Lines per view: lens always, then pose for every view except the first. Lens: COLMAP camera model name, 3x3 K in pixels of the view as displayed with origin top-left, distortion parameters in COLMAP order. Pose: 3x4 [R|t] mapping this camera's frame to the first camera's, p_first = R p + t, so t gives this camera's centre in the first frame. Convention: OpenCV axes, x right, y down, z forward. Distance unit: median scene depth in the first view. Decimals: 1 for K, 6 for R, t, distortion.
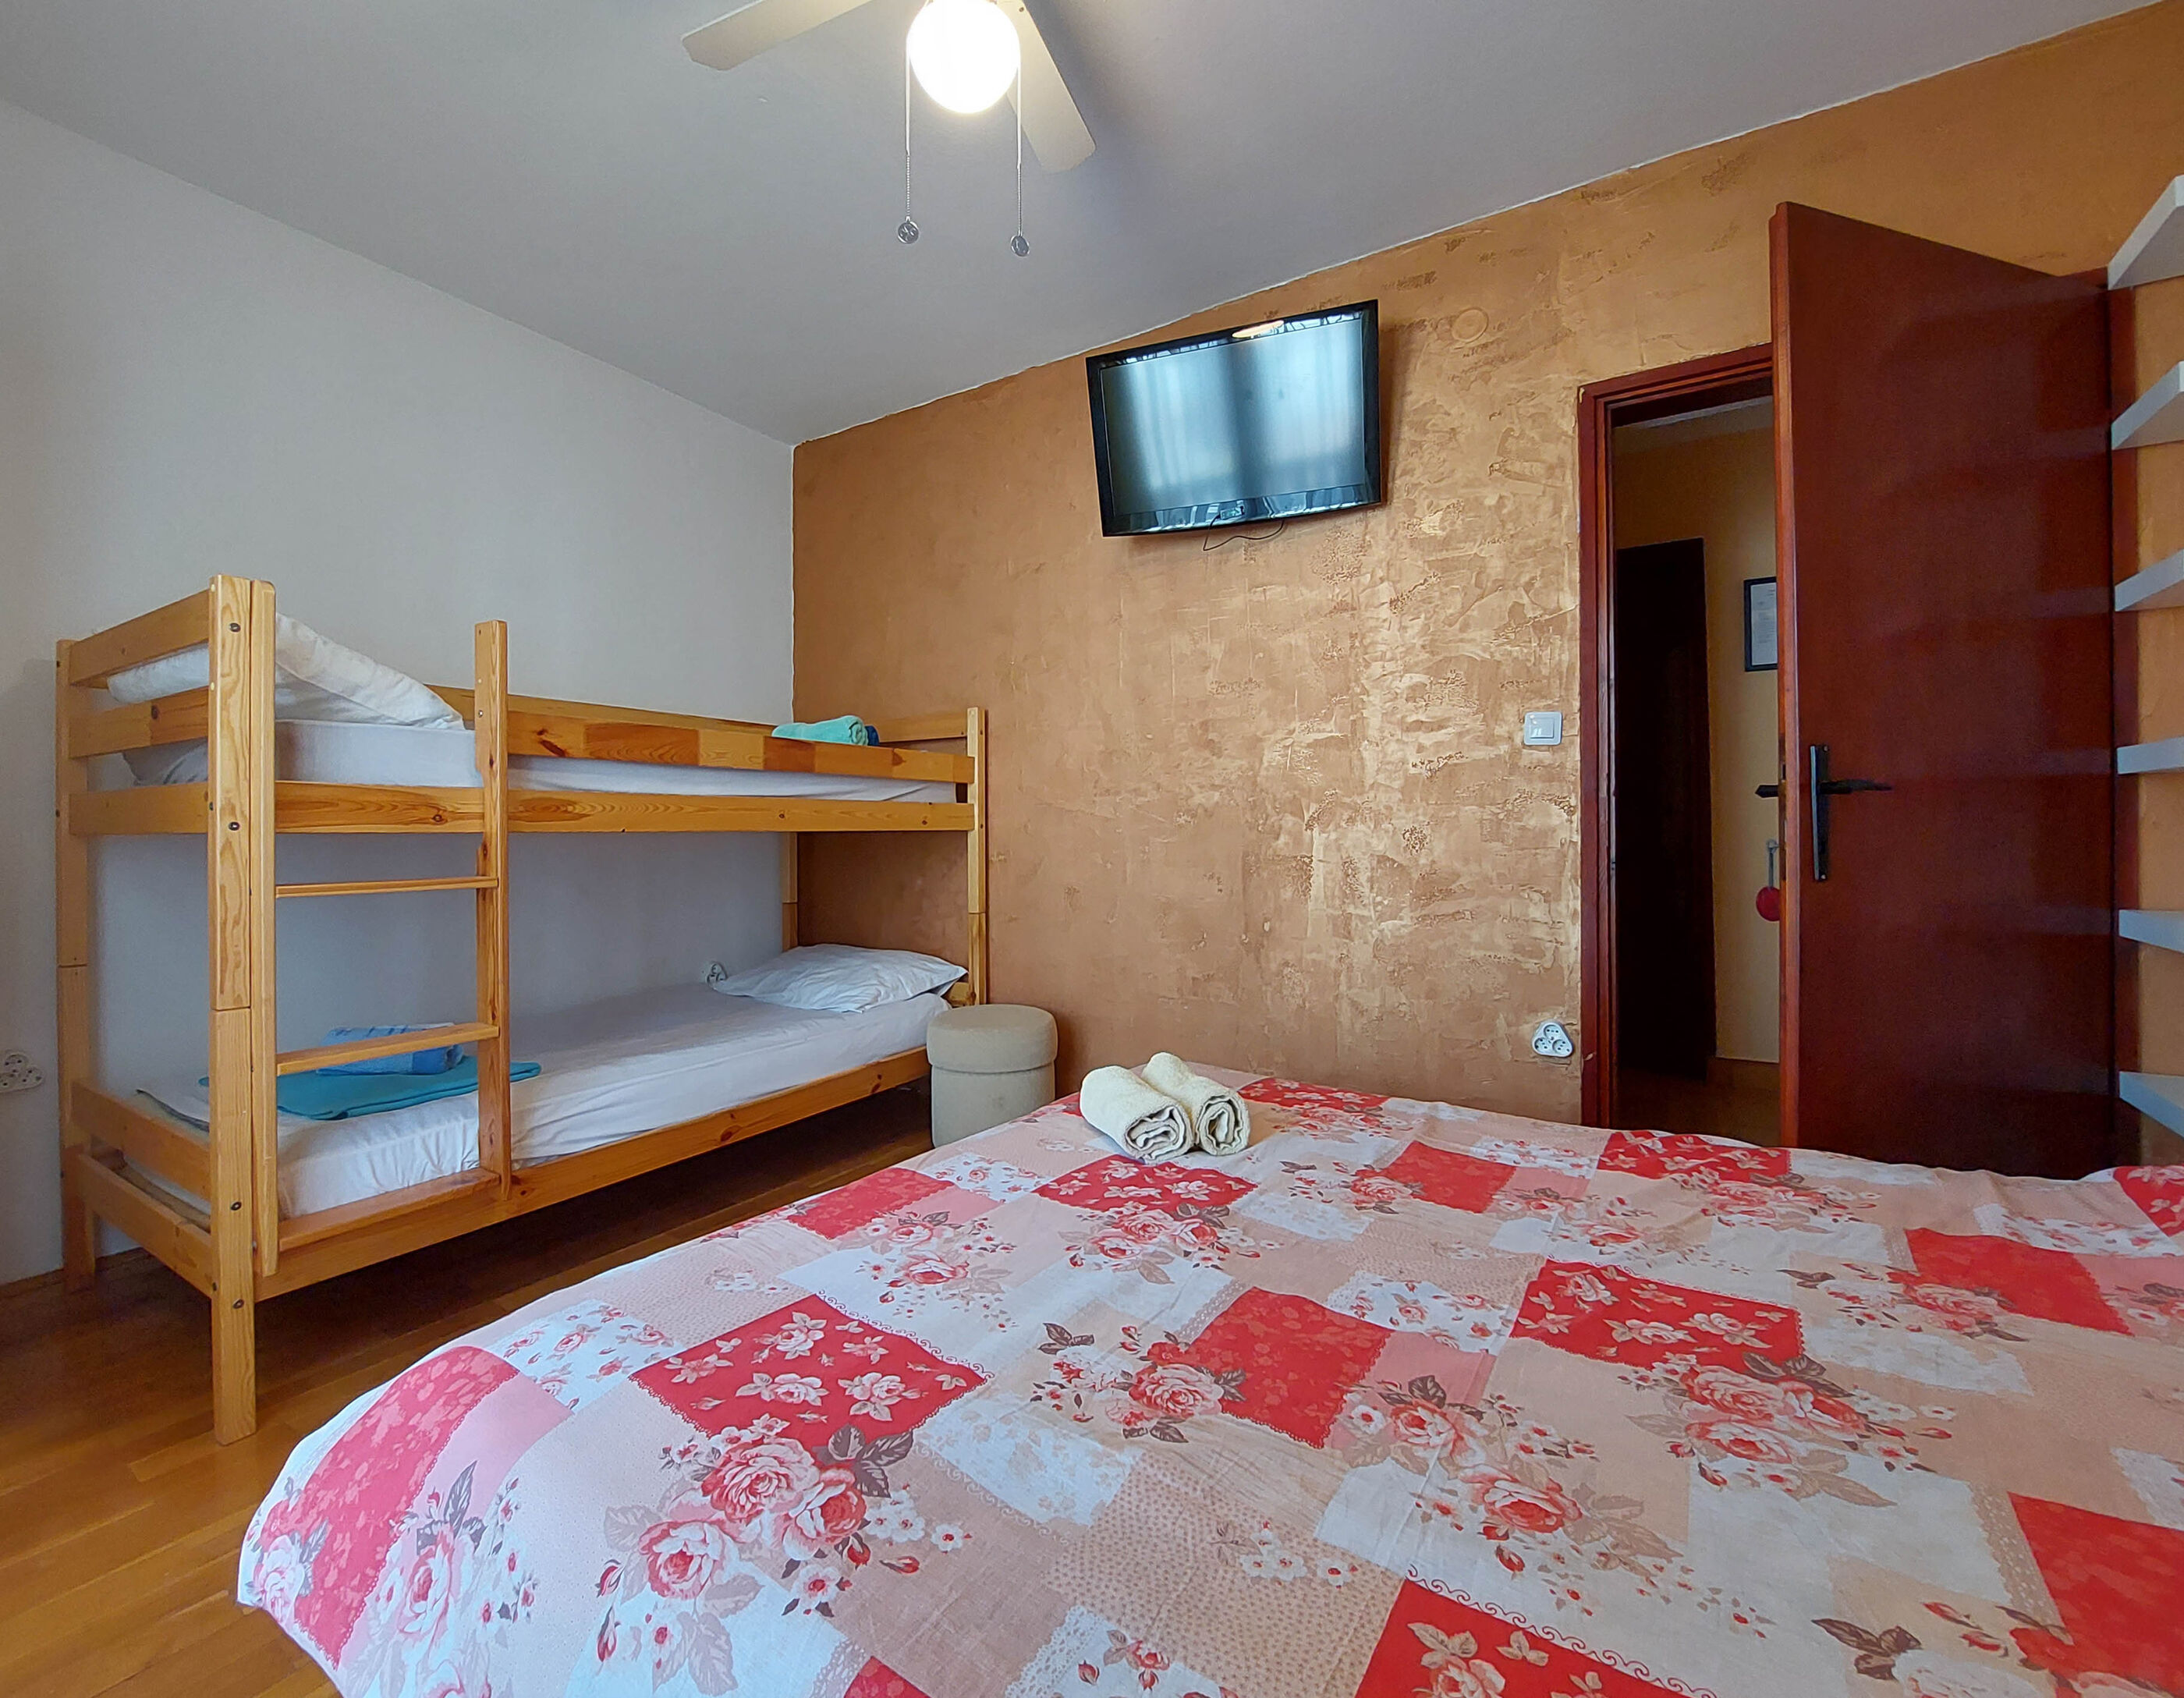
lens RADIAL K [[934.1, 0, 1072.9], [0, 934.1, 835.4], [0, 0, 1]] dist [-0.002785, -0.000436]
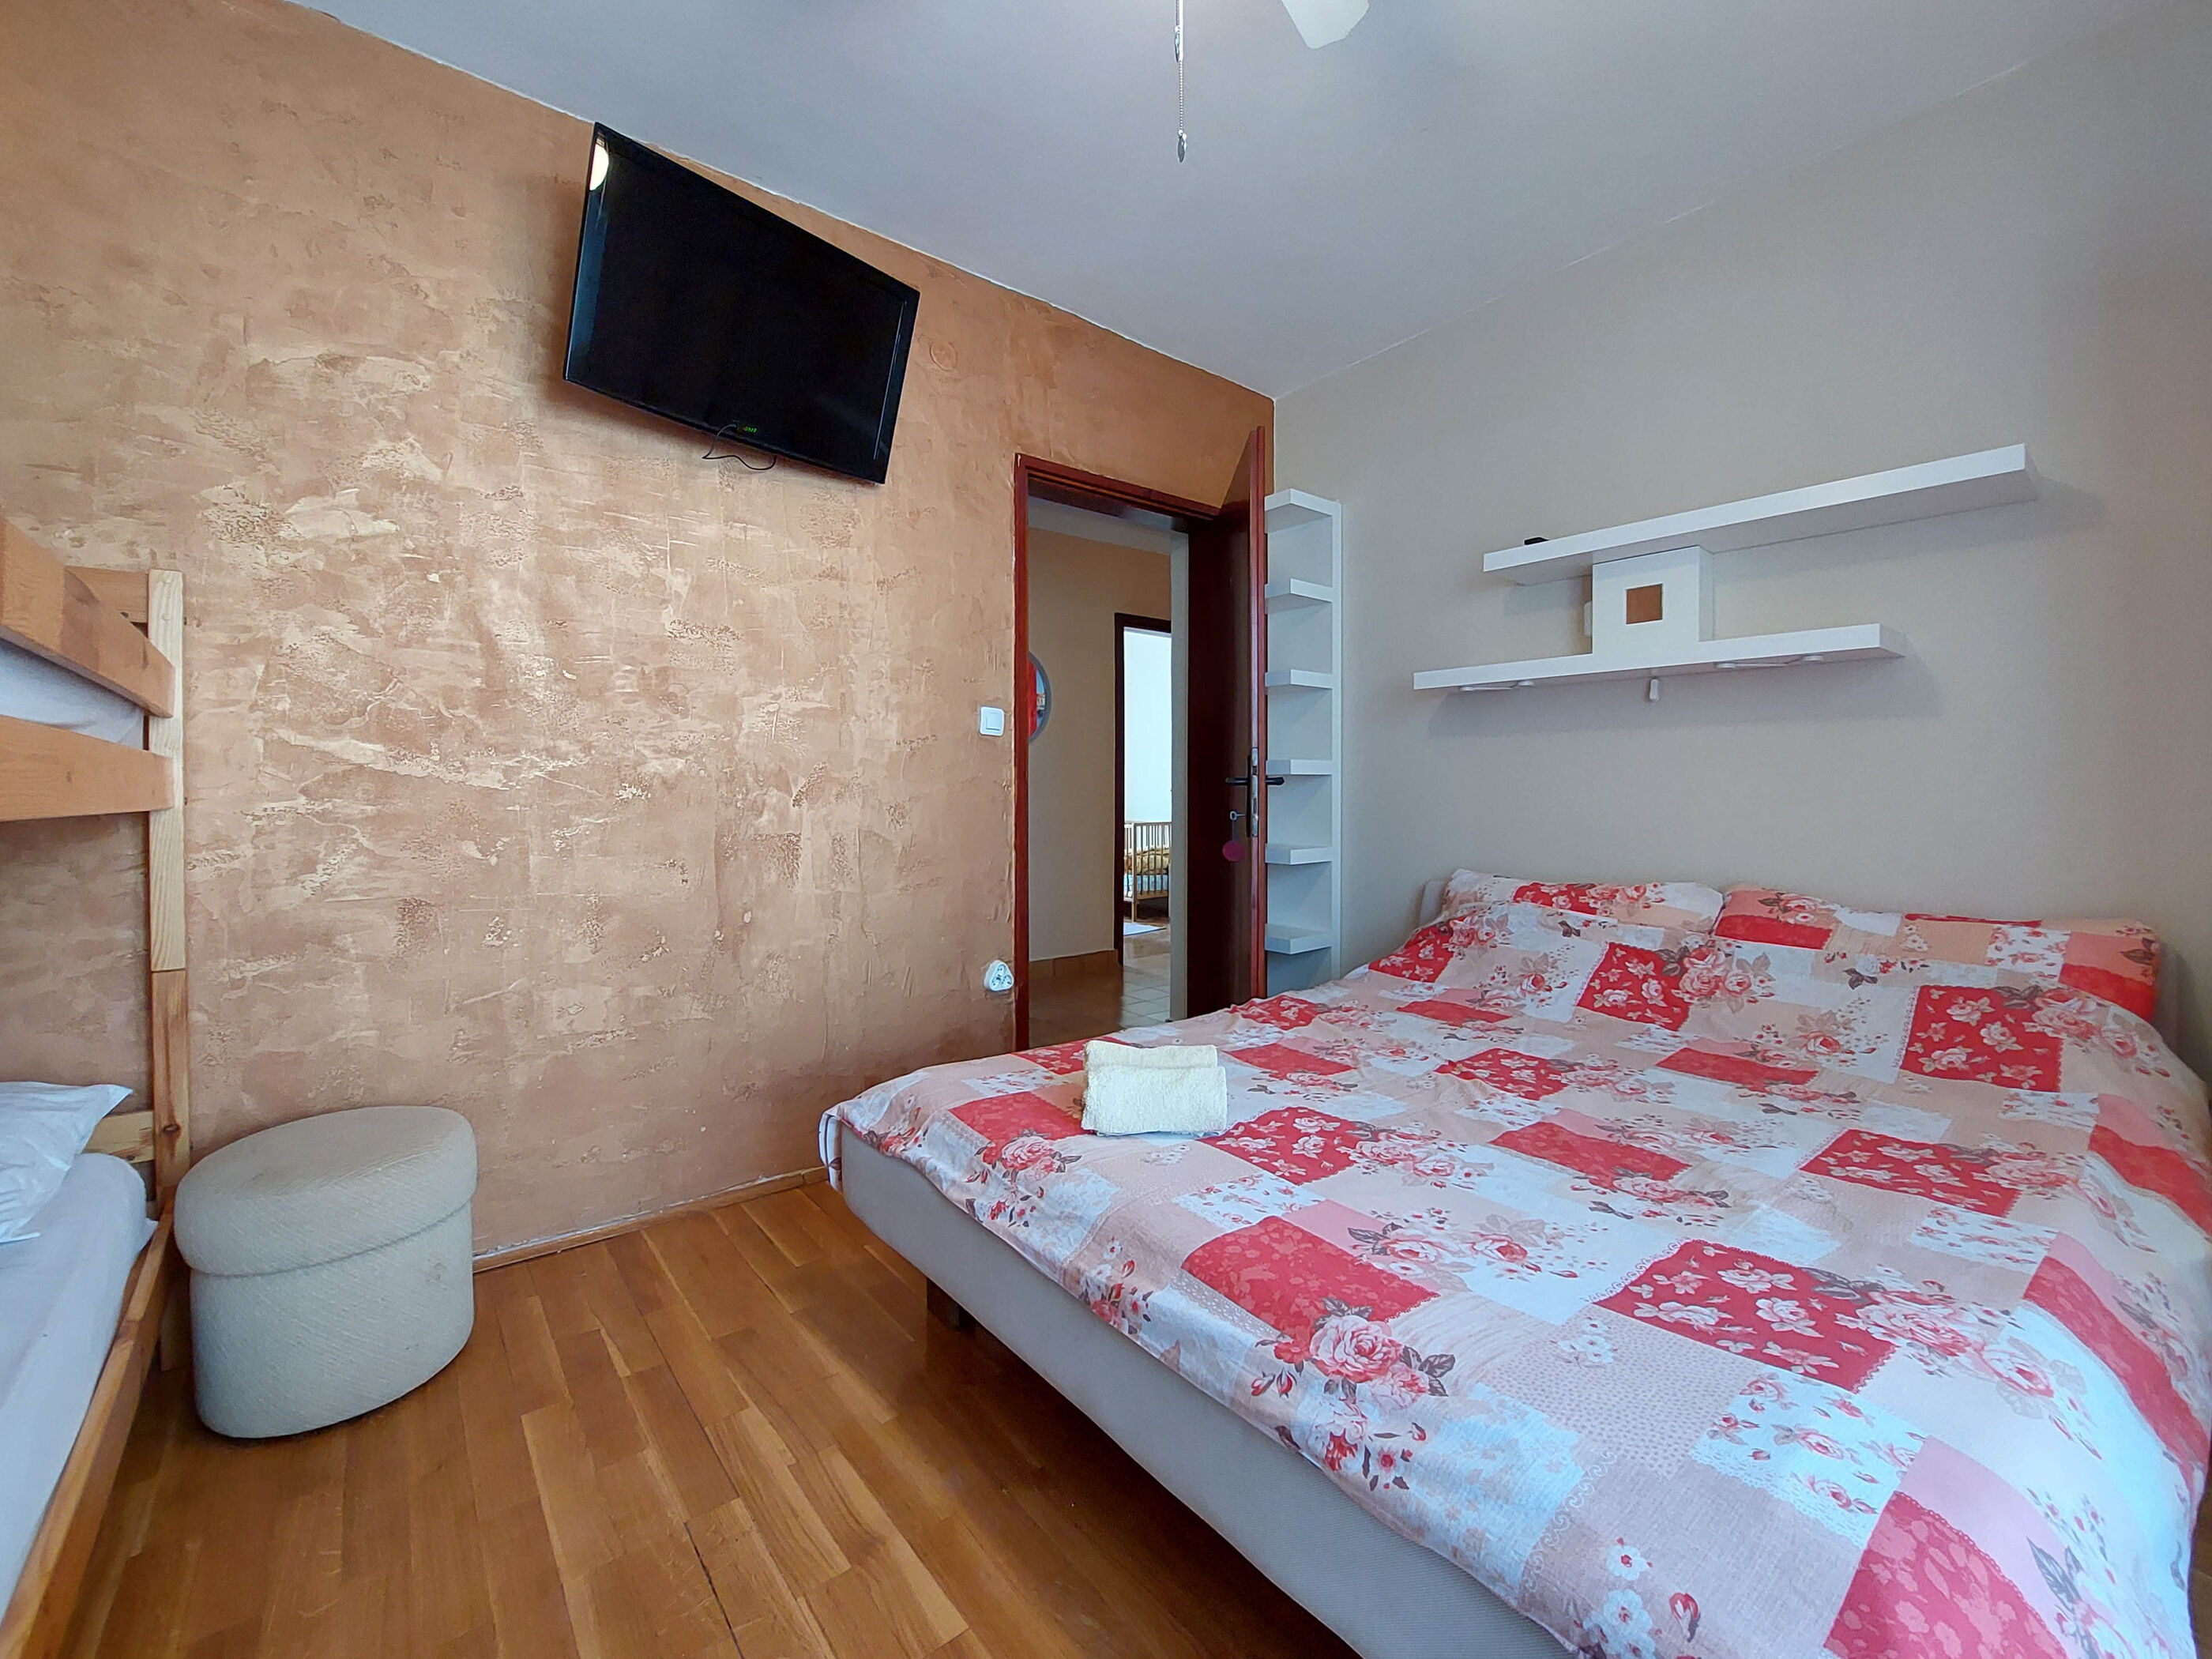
lens RADIAL K [[891.0, 0, 1082.1], [0, 891.0, 810.1], [0, 0, 1]] dist [-0.014204, -0.000467]
pose [[0.325349, -0.008087, 0.945560, -0.576986], [0.005292, 0.999963, 0.006731, -0.007417], [-0.945579, 0.002814, 0.325380, 0.536594]]
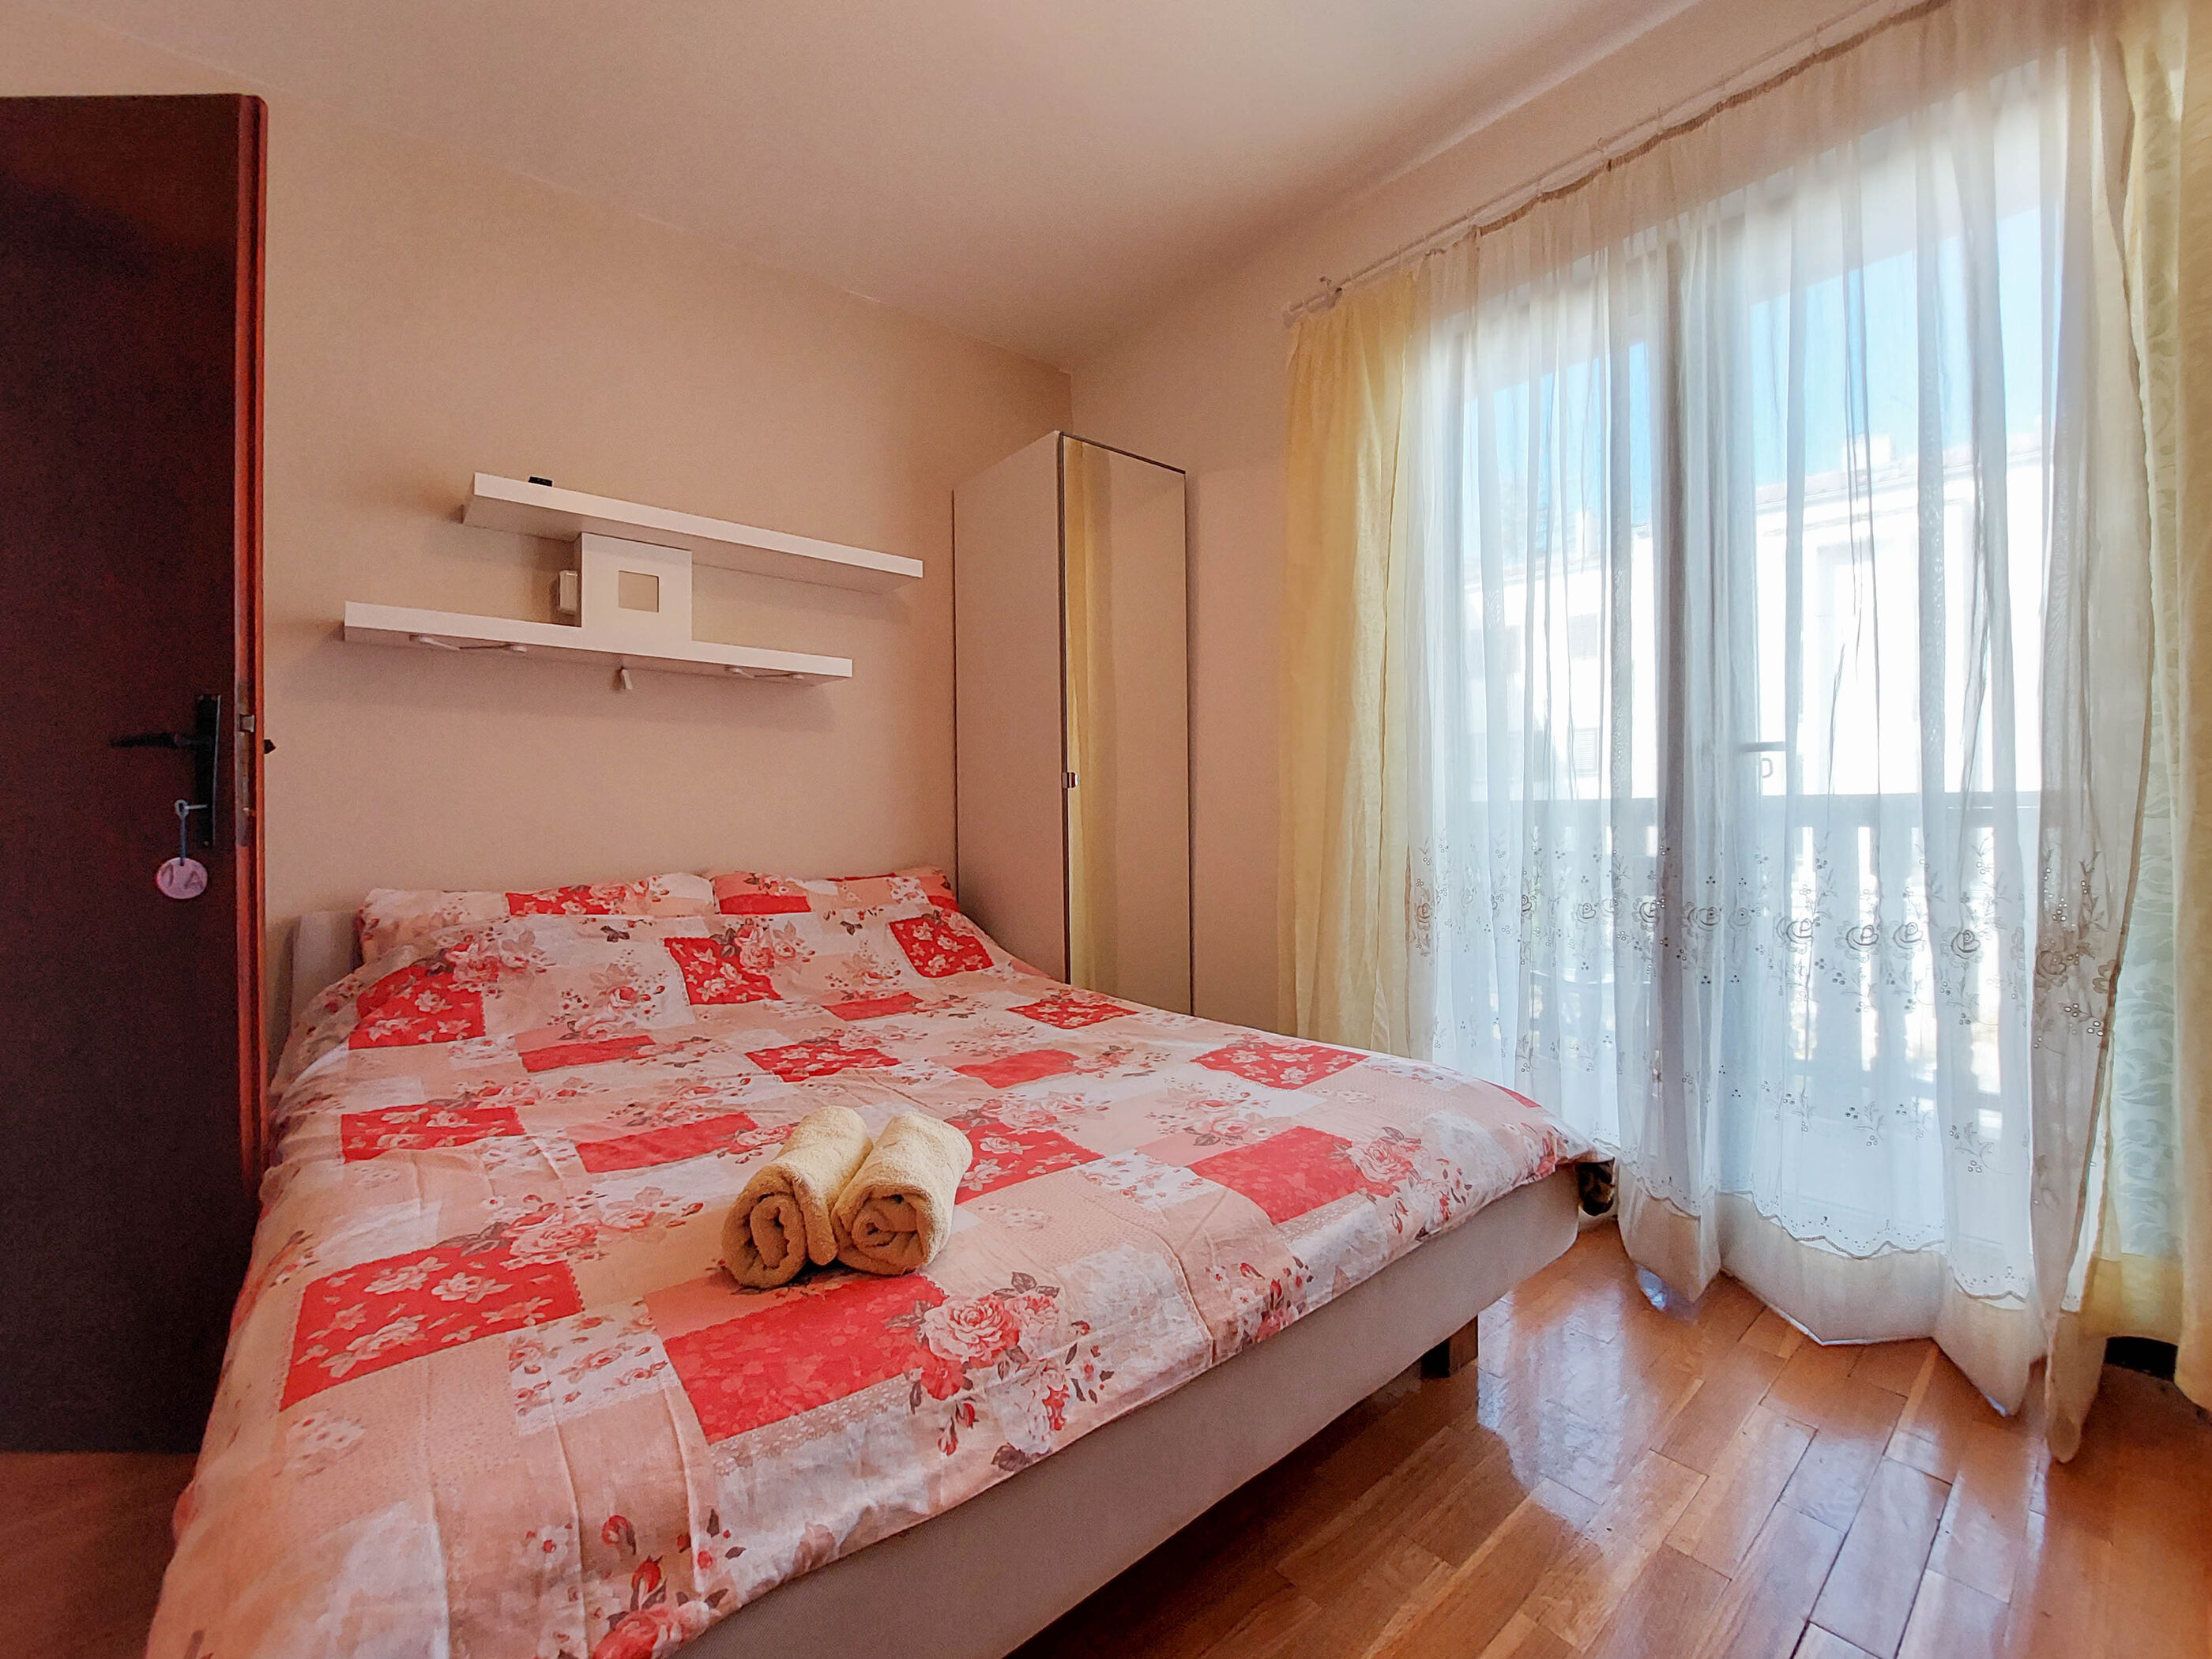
lens RADIAL K [[907.1, 0, 1111.5], [0, 907.1, 813.6], [0, 0, 1]] dist [-0.001419, -0.013998]
pose [[-0.959311, 0.014849, 0.281959, -0.184151], [0.017166, 0.999836, 0.005749, 0.019334], [-0.281828, 0.010355, -0.959409, 1.098041]]
